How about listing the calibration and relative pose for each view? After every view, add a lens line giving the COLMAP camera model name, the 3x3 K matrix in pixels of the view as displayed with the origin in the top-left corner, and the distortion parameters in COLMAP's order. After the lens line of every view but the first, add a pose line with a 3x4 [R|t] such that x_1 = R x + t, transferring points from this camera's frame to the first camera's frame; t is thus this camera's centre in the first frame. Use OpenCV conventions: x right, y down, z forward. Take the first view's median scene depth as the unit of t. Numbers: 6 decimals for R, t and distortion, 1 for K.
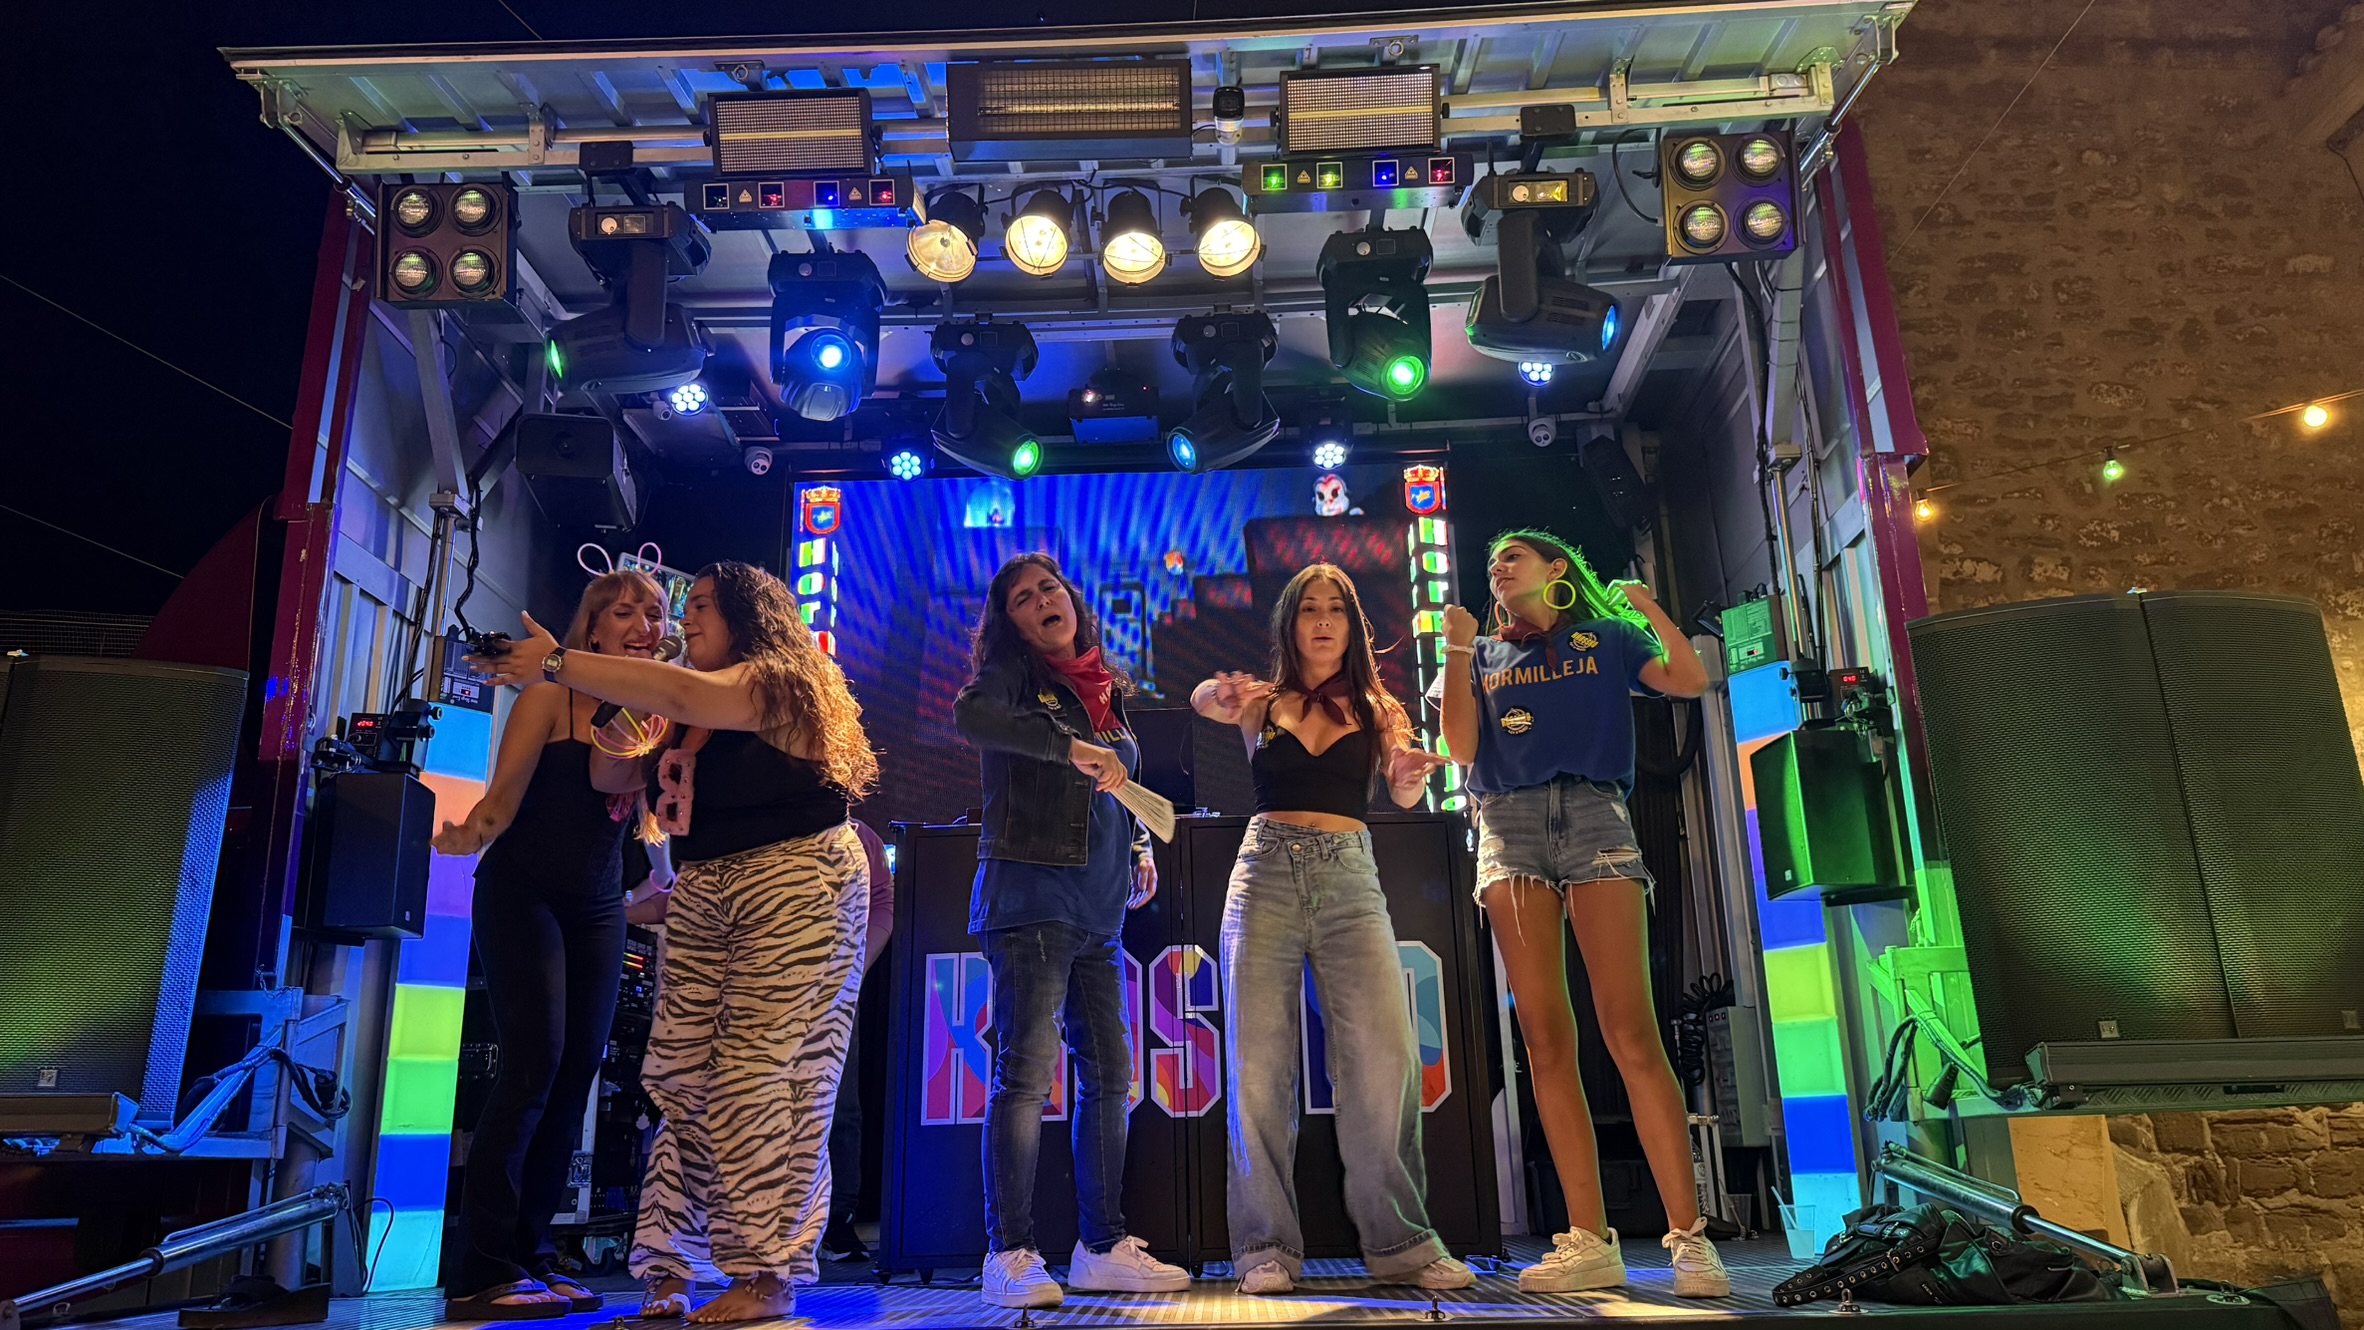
lens RADIAL K [[1690.7, 0, 1177.7], [0, 1690.7, 673.5], [0, 0, 1]] dist [0.001323, -0.002723]
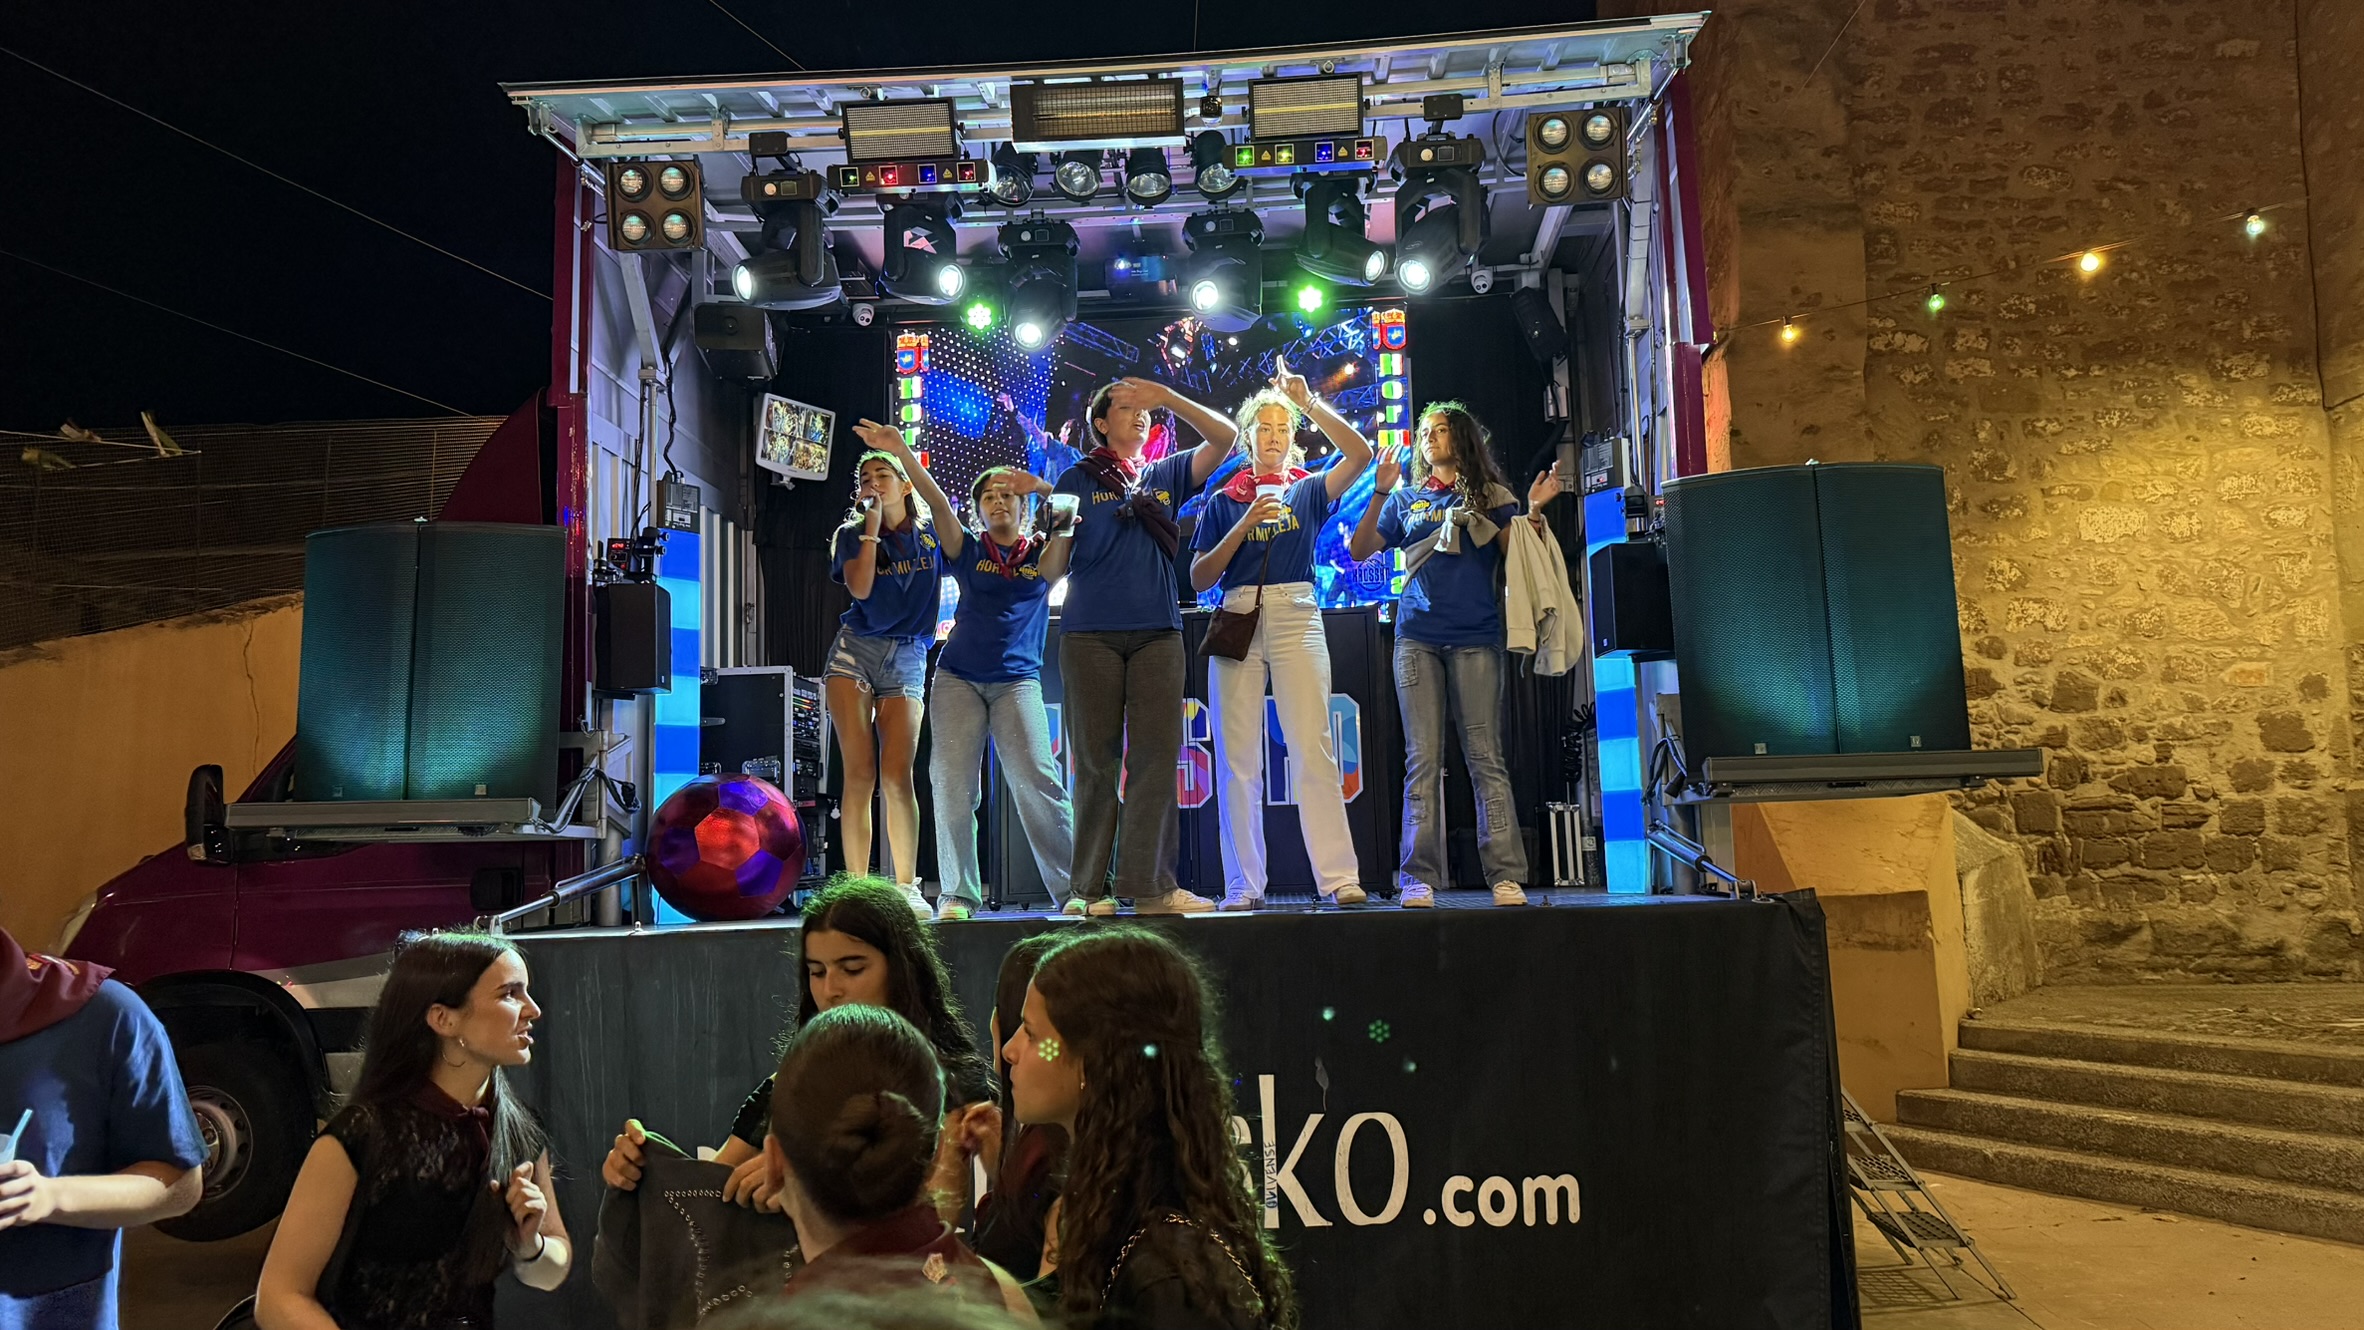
lens RADIAL K [[1690.7, 0, 1177.7], [0, 1690.7, 673.5], [0, 0, 1]] dist [0.001323, -0.002723]
pose [[0.999365, -0.010294, -0.034102, 0.017689], [0.015995, 0.985072, 0.171399, -0.044122], [0.031829, -0.171836, 0.984611, -0.178965]]
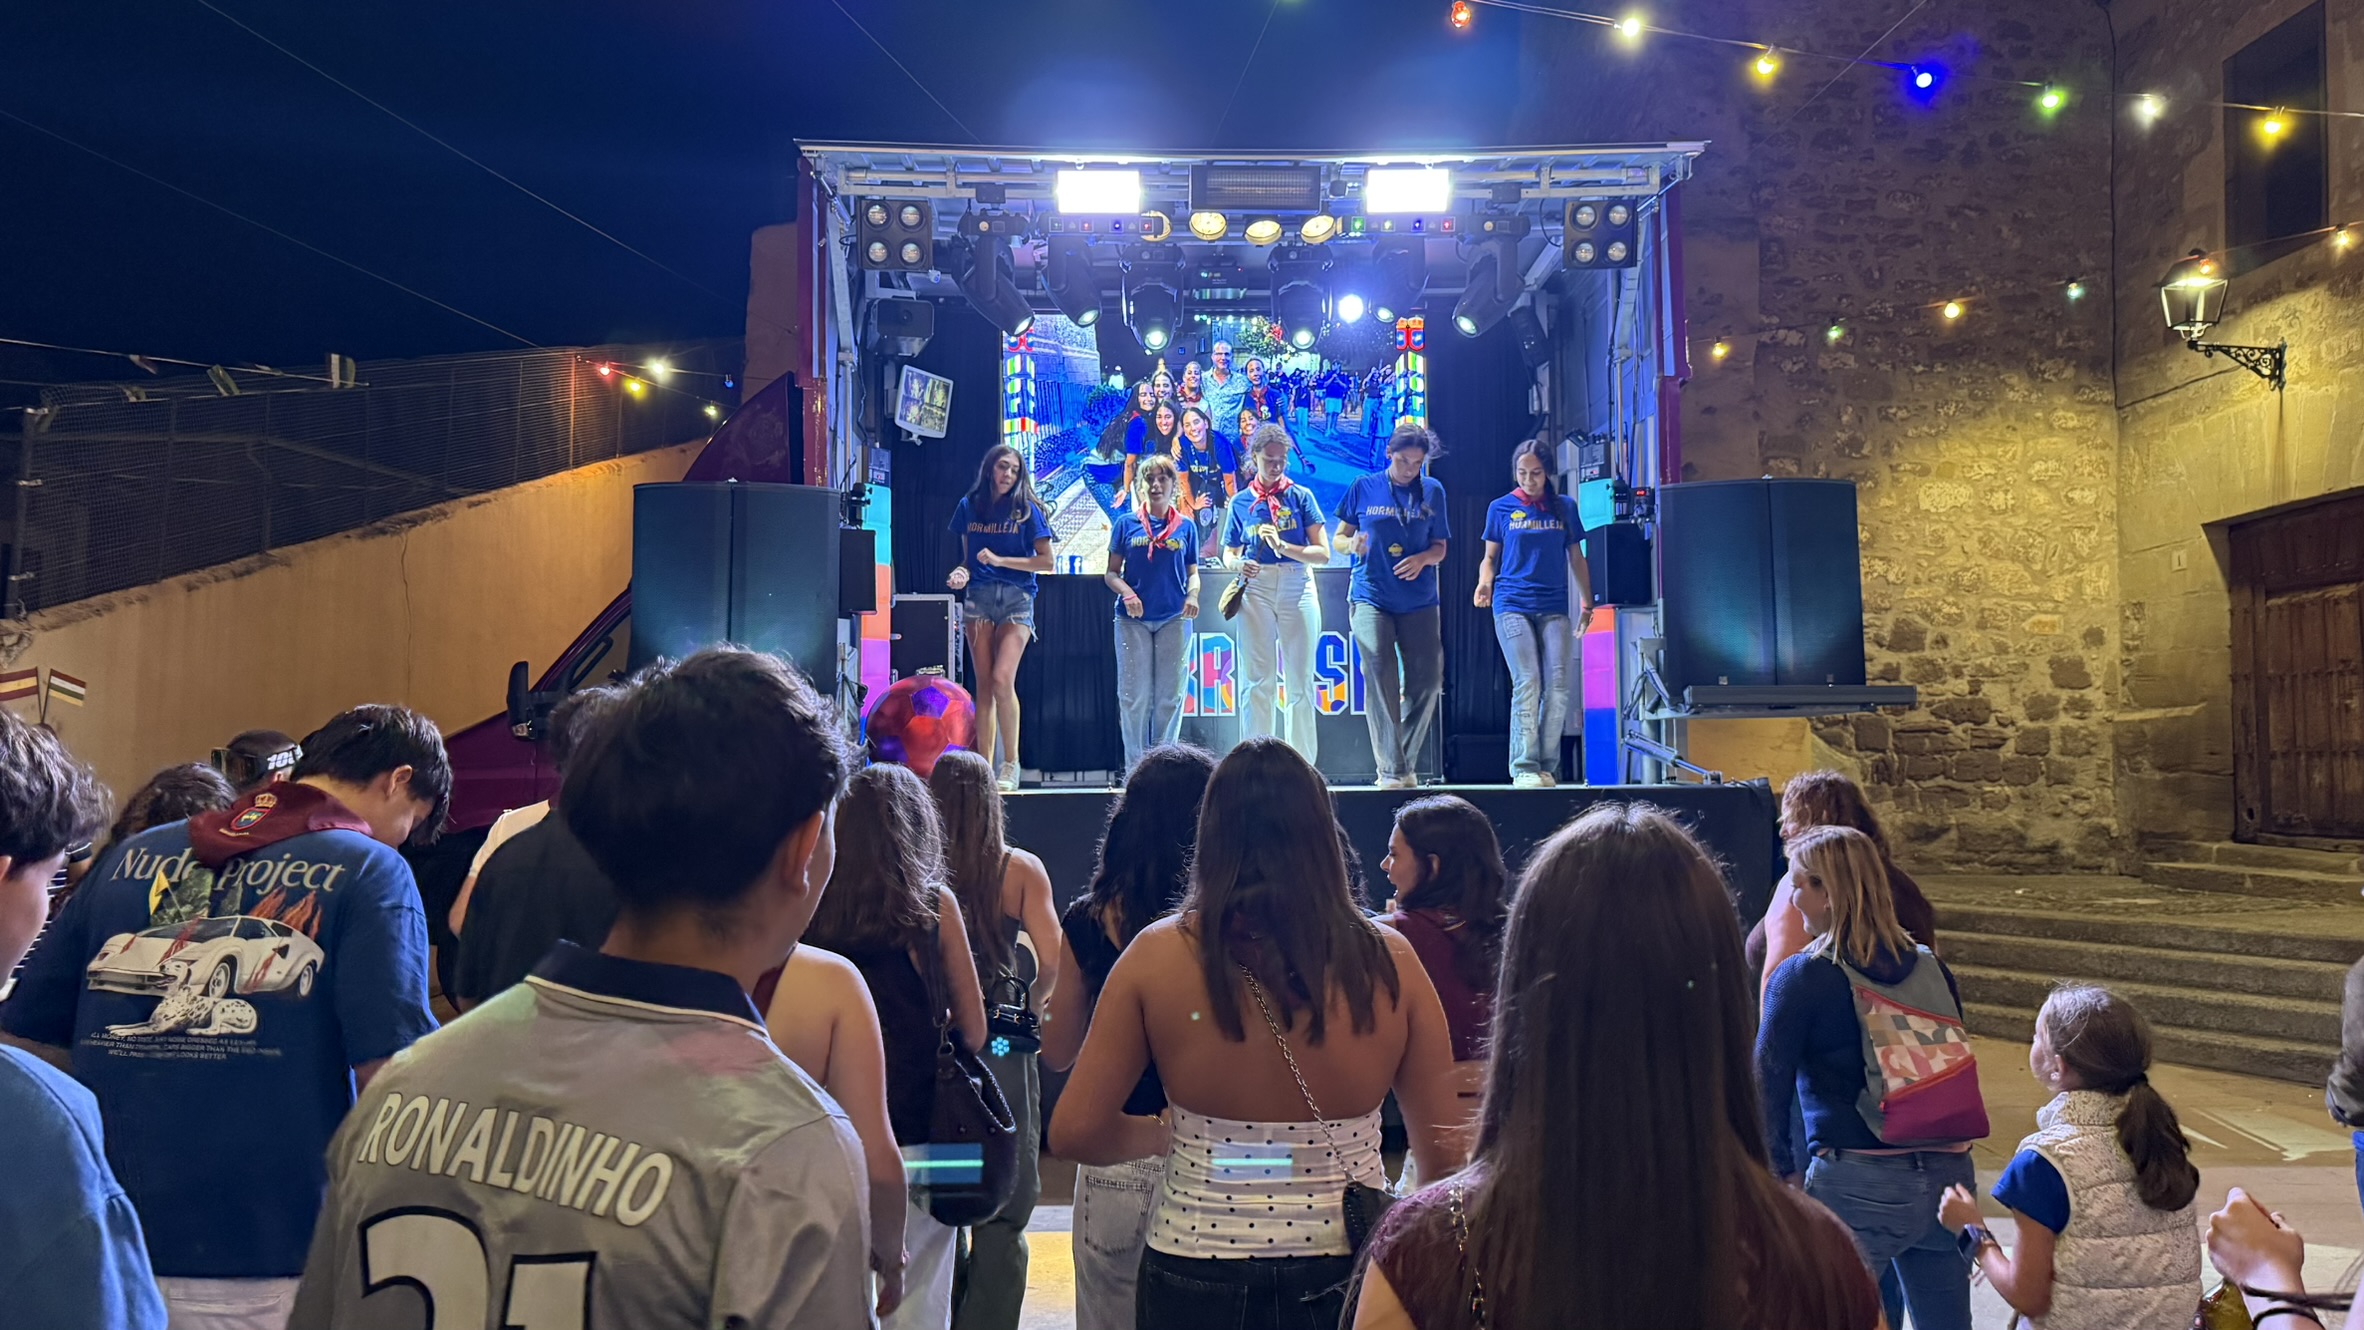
lens RADIAL K [[1702.3, 0, 1172.4], [0, 1702.3, 677.7], [0, 0, 1]] dist [0.002032, -0.004320]
pose [[0.997873, 0.016201, 0.063144, -0.101170], [-0.030131, 0.973573, 0.226379, -0.088803], [-0.057807, -0.227800, 0.971990, -0.360812]]
